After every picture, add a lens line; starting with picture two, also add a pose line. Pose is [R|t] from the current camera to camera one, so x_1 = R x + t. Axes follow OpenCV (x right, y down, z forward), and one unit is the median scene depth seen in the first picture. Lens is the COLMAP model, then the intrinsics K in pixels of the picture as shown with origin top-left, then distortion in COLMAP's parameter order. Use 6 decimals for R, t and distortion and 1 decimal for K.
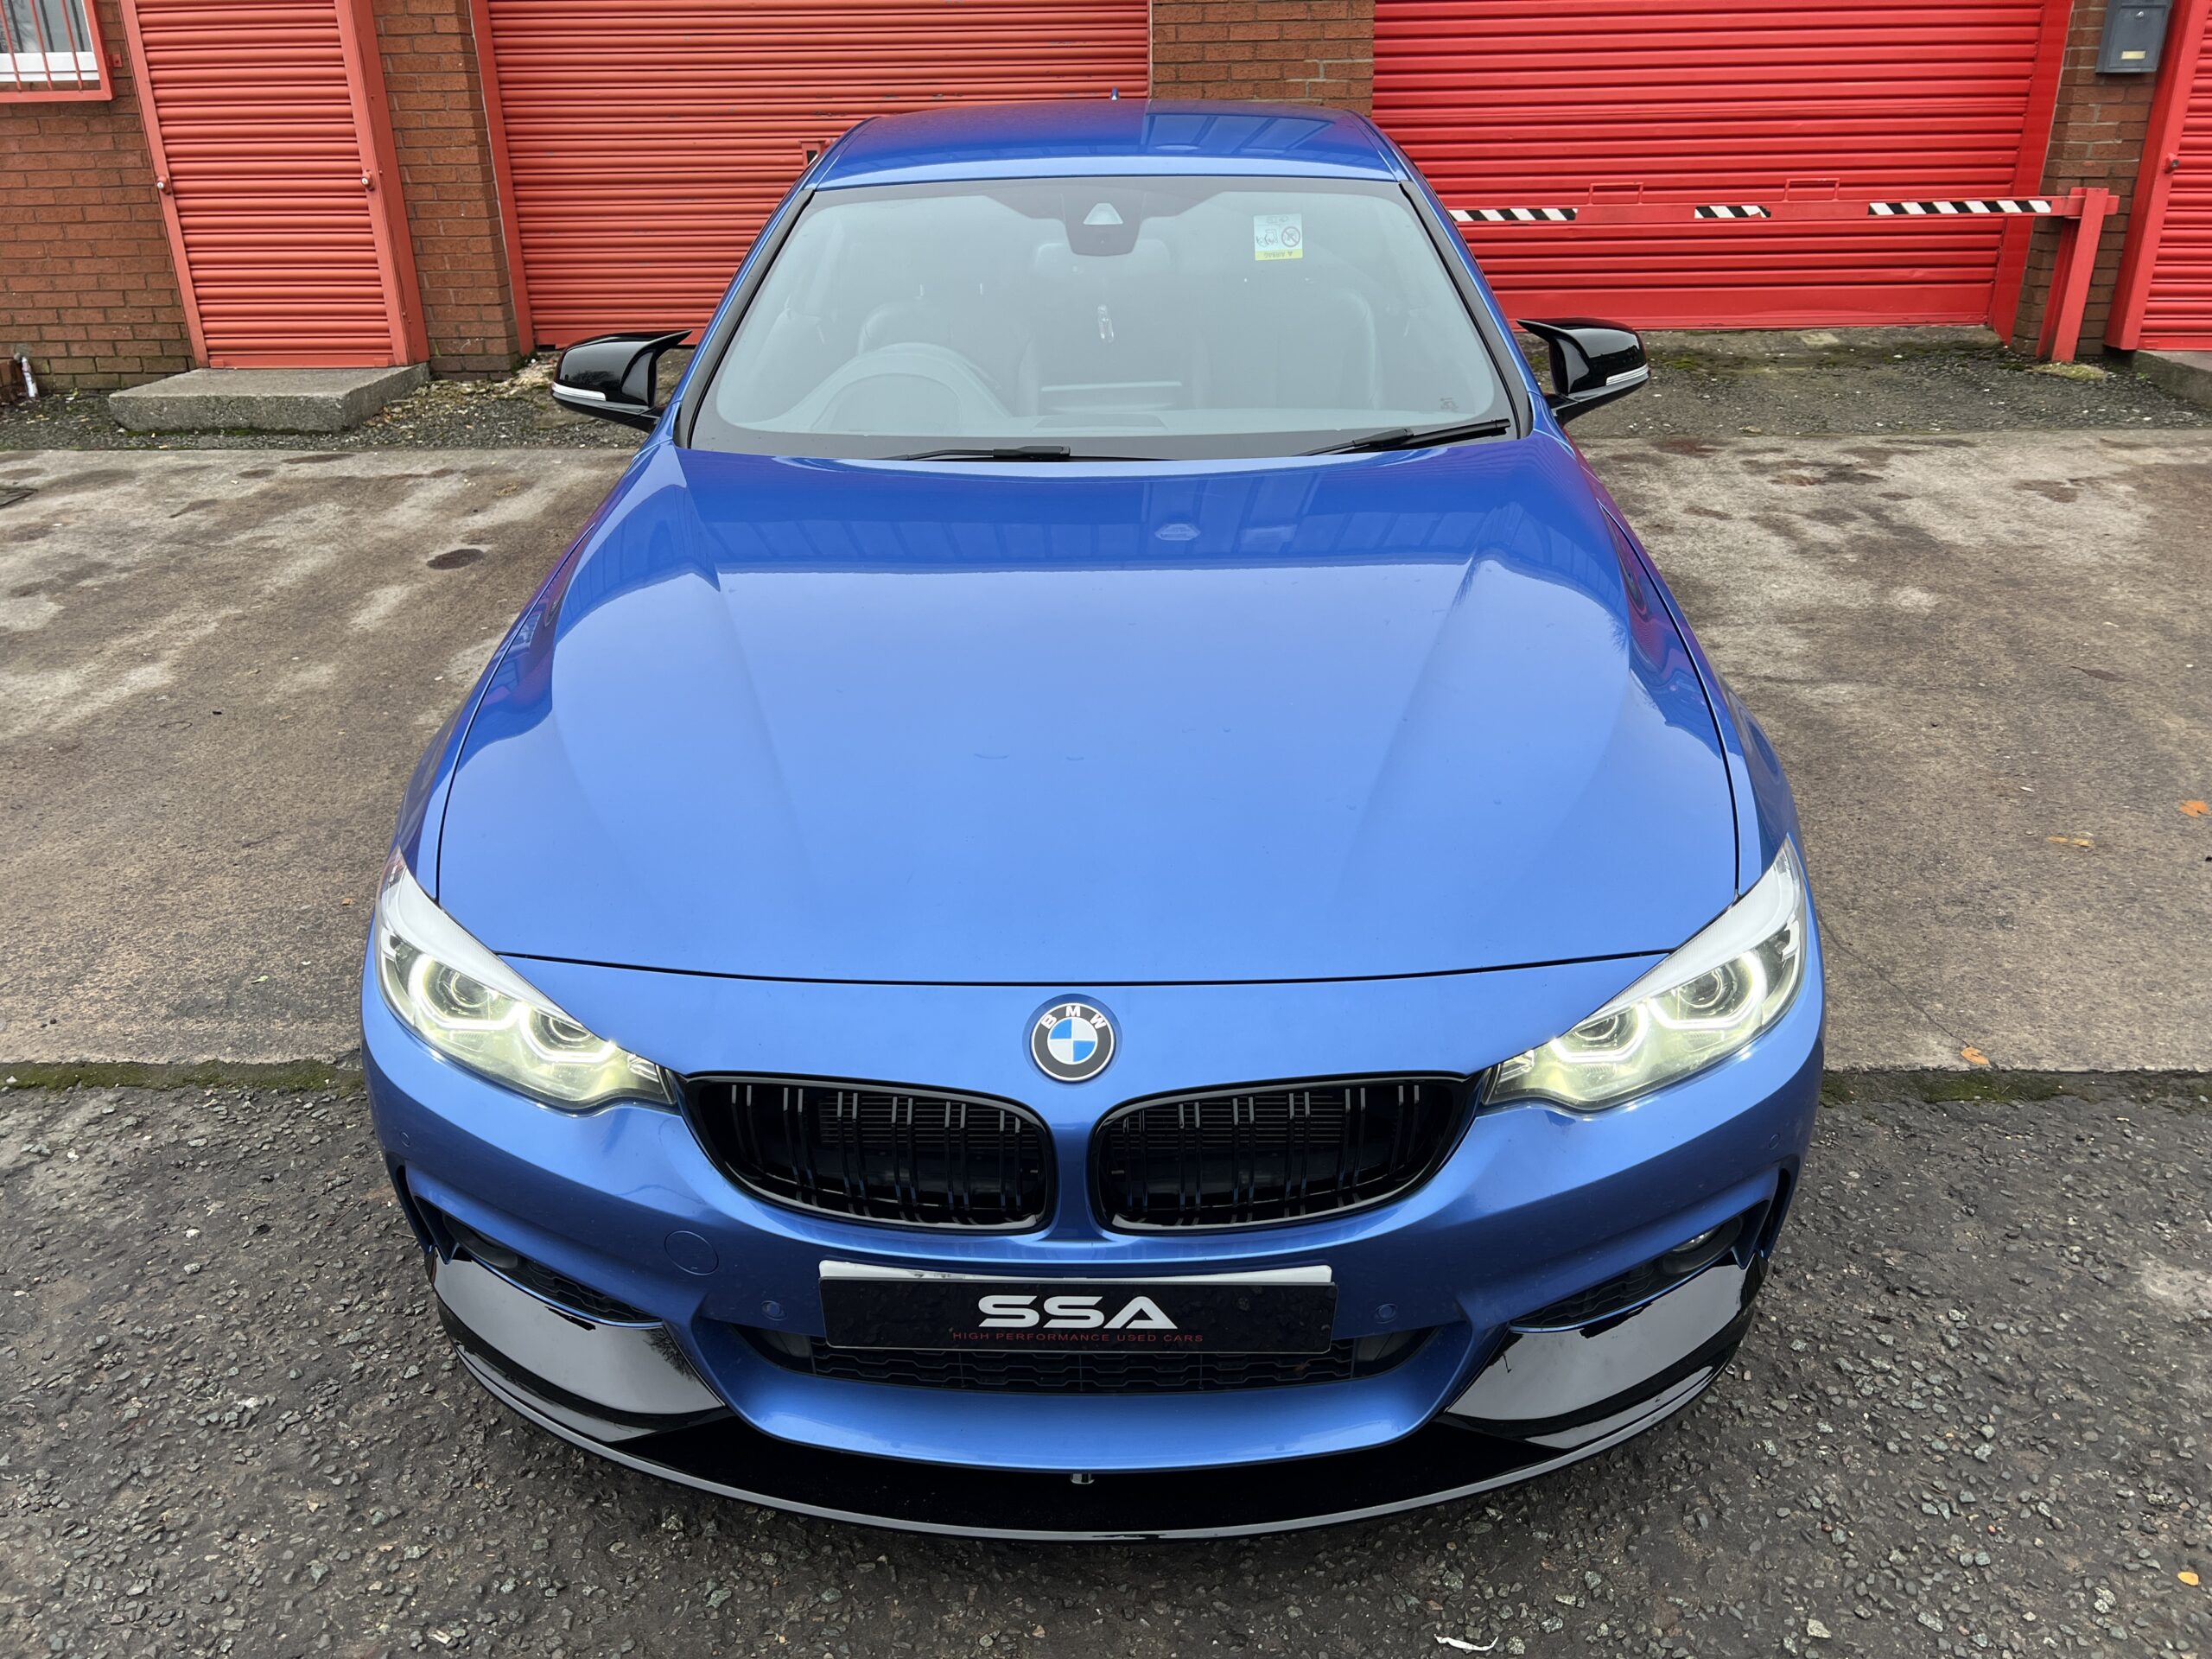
lens RADIAL K [[1669.1, 0, 1093.2], [0, 1669.1, 851.7], [0, 0, 1]] dist [0.040806, -0.050548]
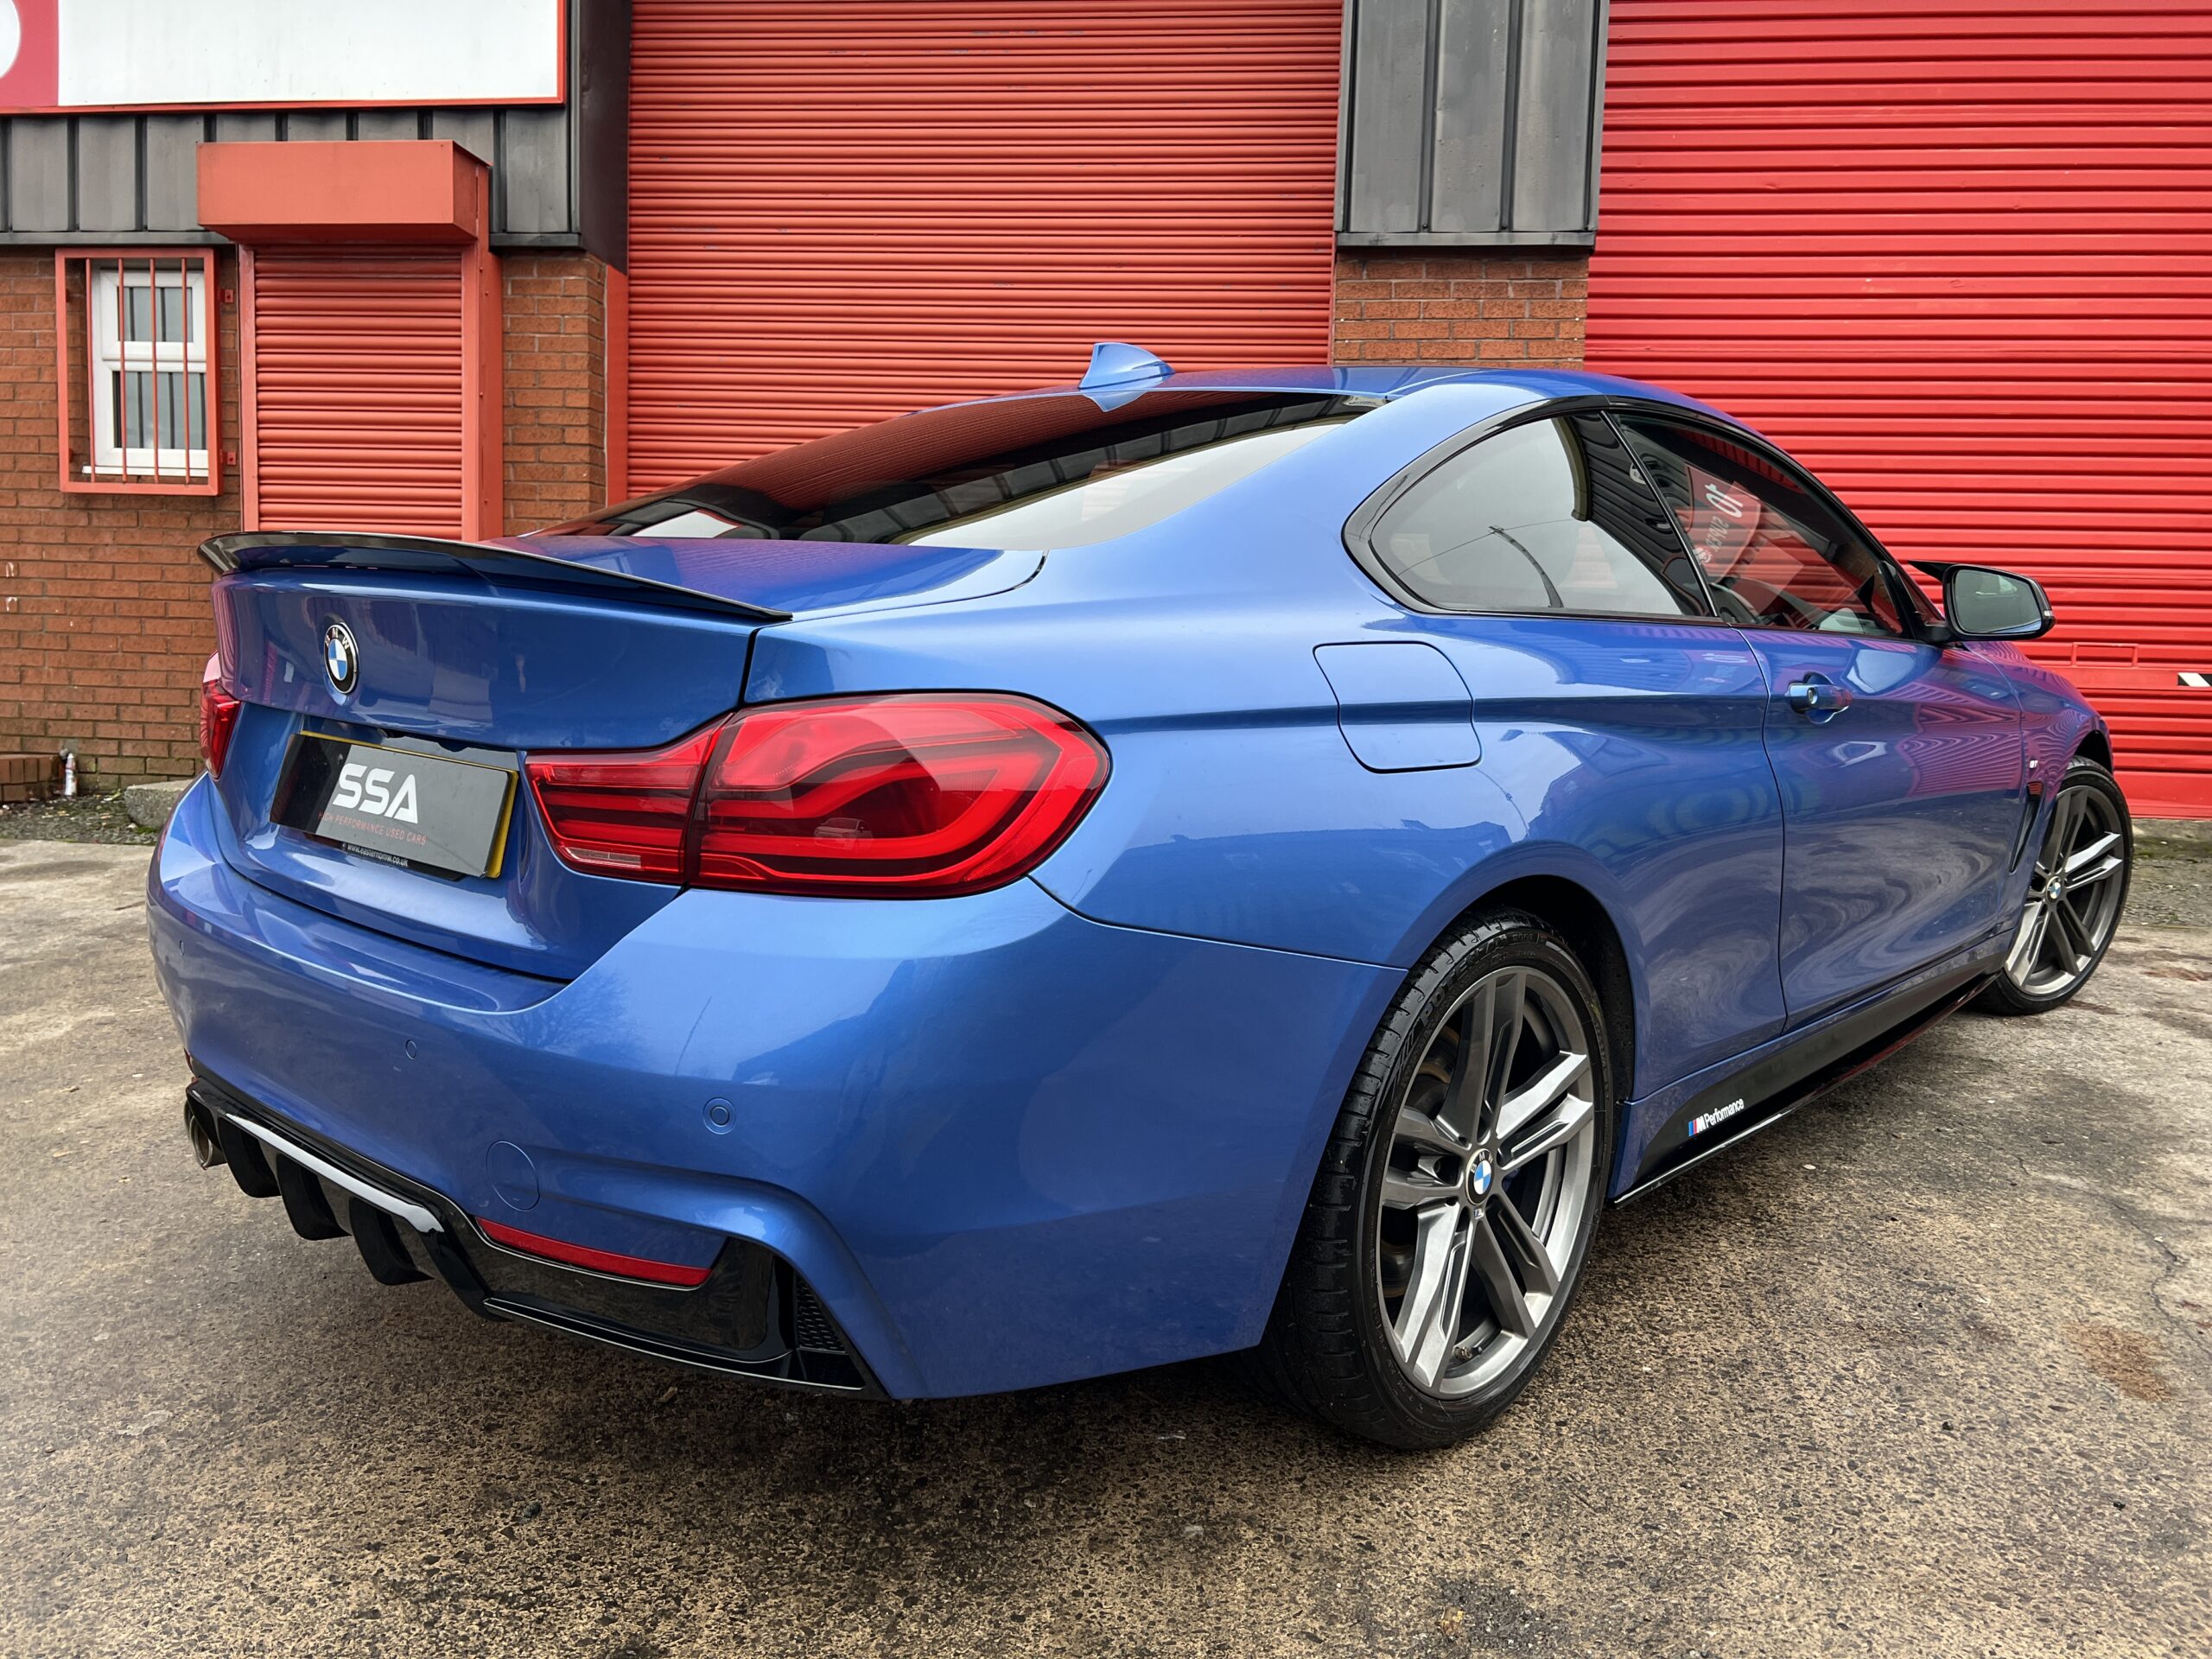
lens RADIAL K [[1669.1, 0, 1115.1], [0, 1669.1, 831.8], [0, 0, 1]] dist [0.040806, -0.050548]
pose [[0.996330, 0.048600, -0.070458, -0.007348], [-0.068019, 0.949256, -0.307061, -0.013726], [0.051959, 0.310727, 0.949078, 0.196335]]
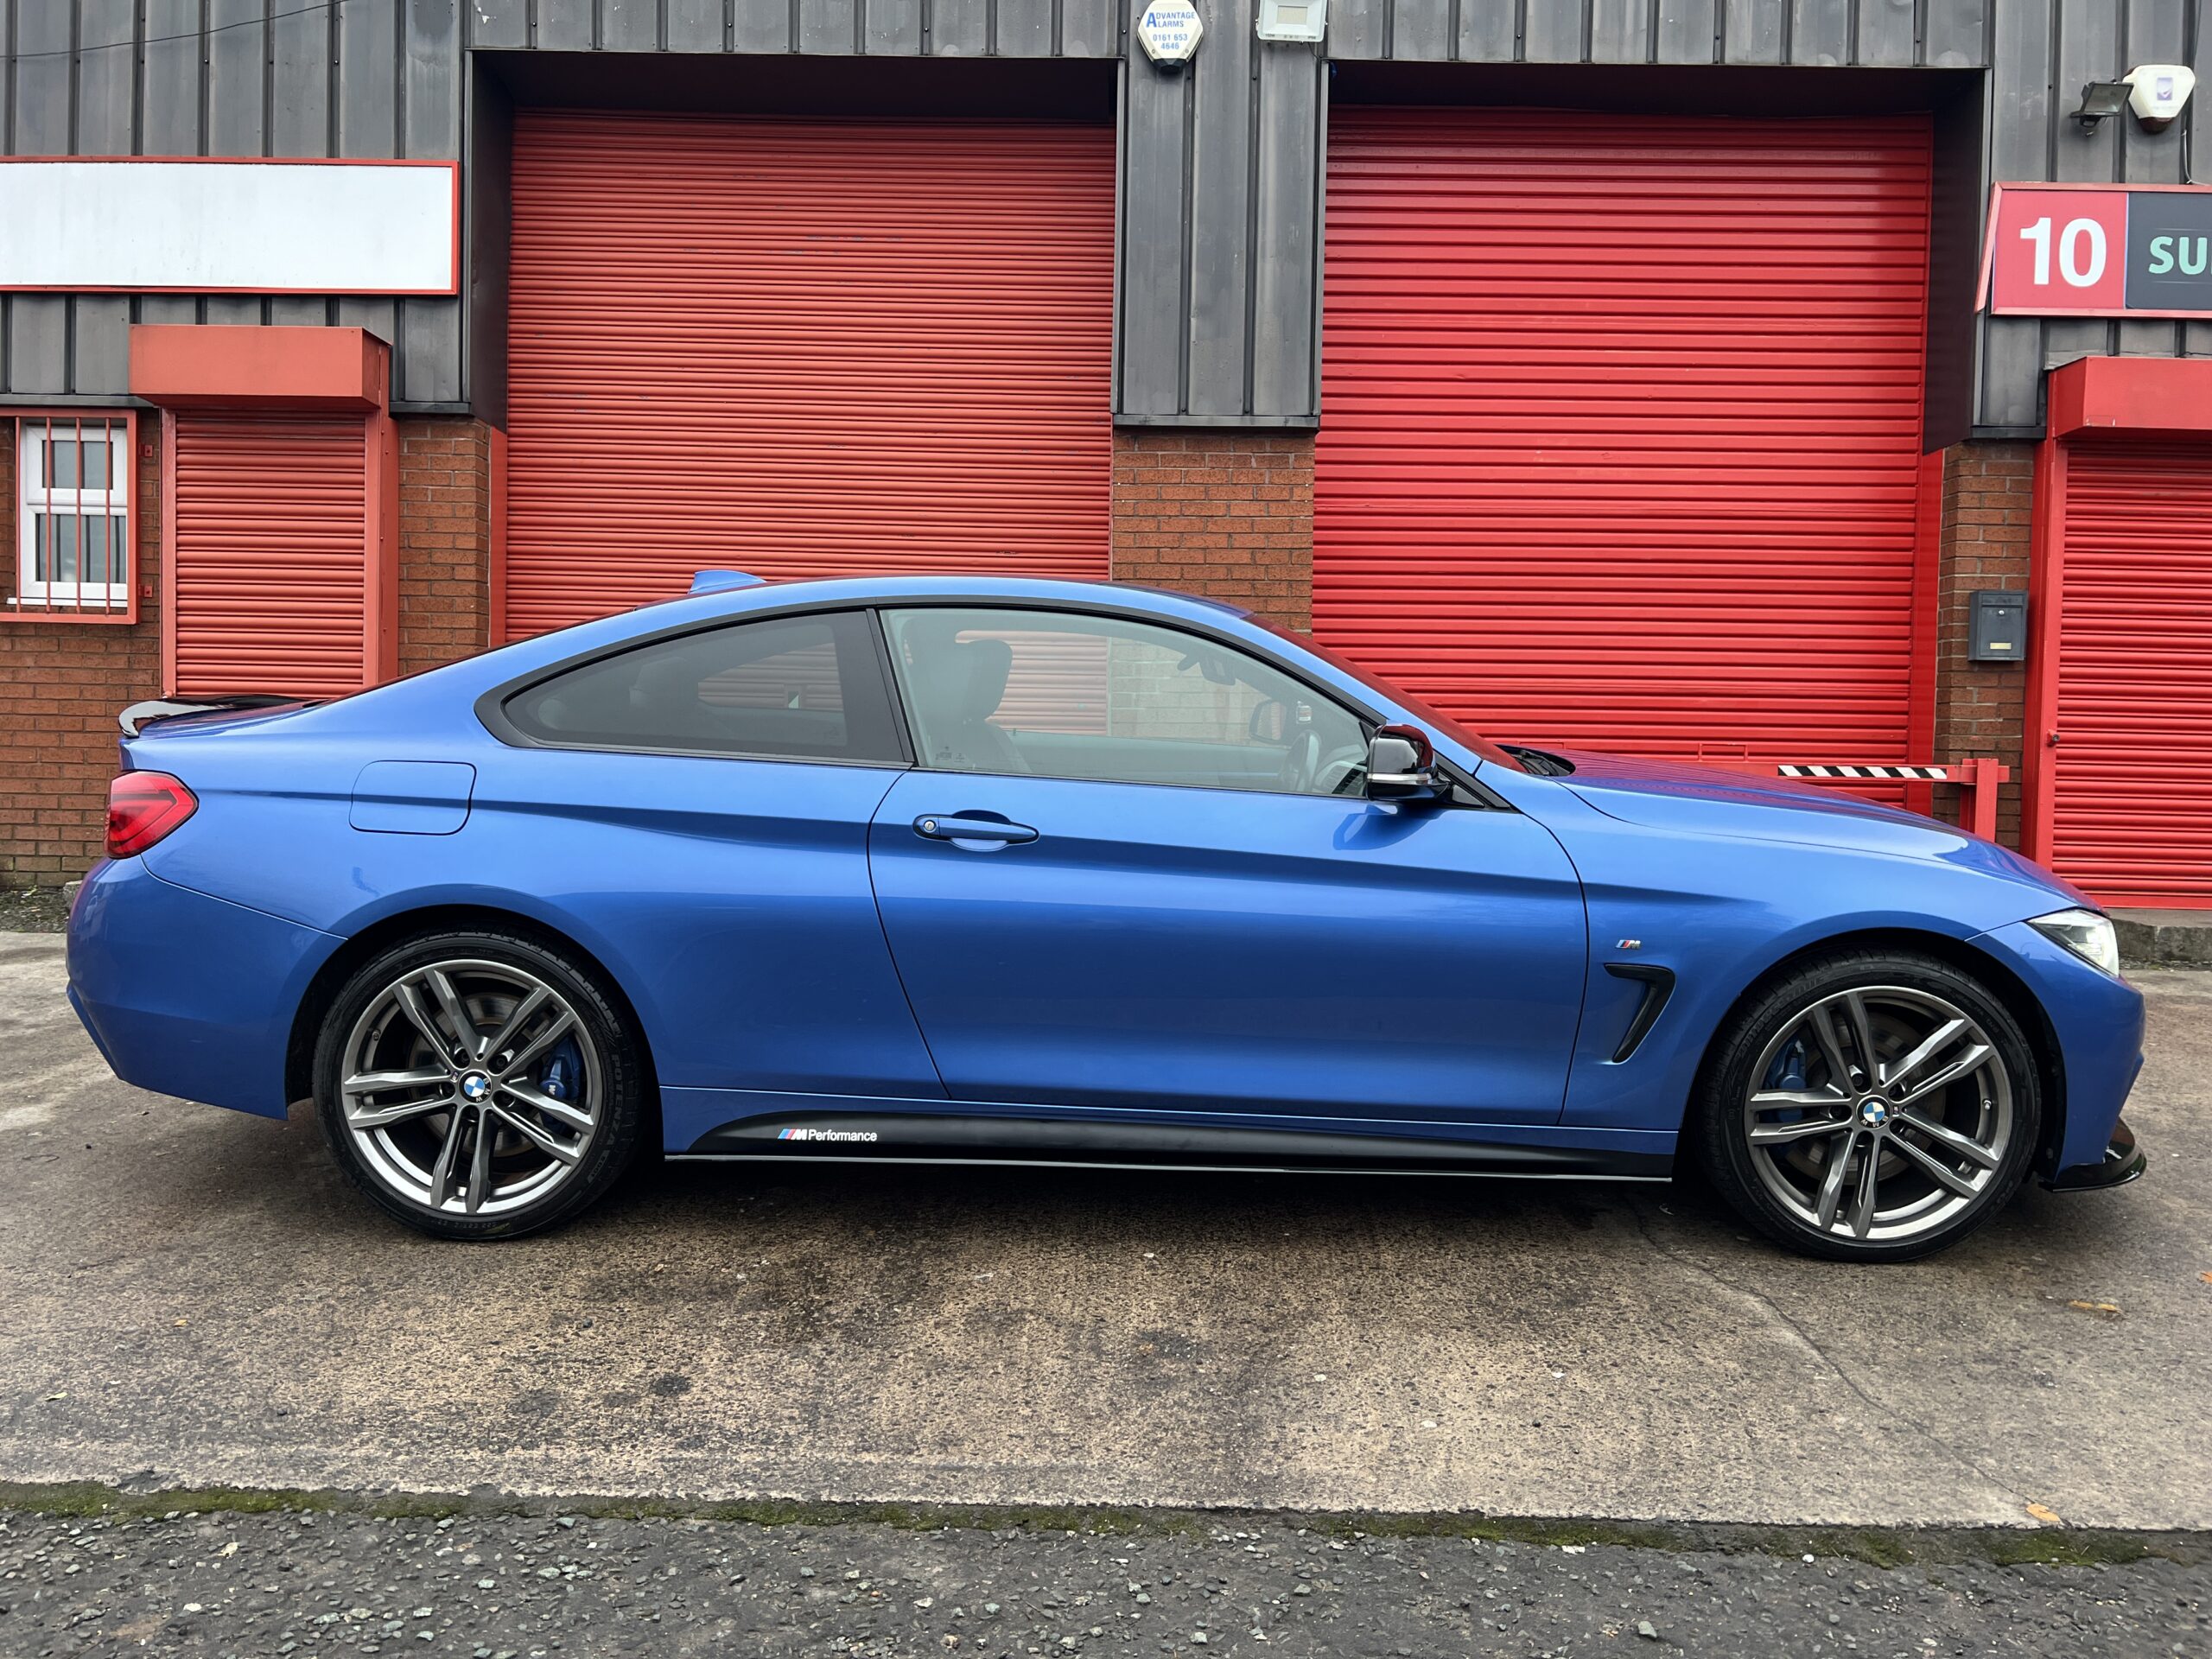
lens RADIAL K [[1669.1, 0, 1093.4], [0, 1669.1, 823.3], [0, 0, 1]] dist [0.040806, -0.050548]
pose [[0.999218, 0.031751, 0.023554, 0.001988], [-0.021122, 0.932391, -0.360834, 0.043769], [-0.033418, 0.360054, 0.932333, 0.031860]]
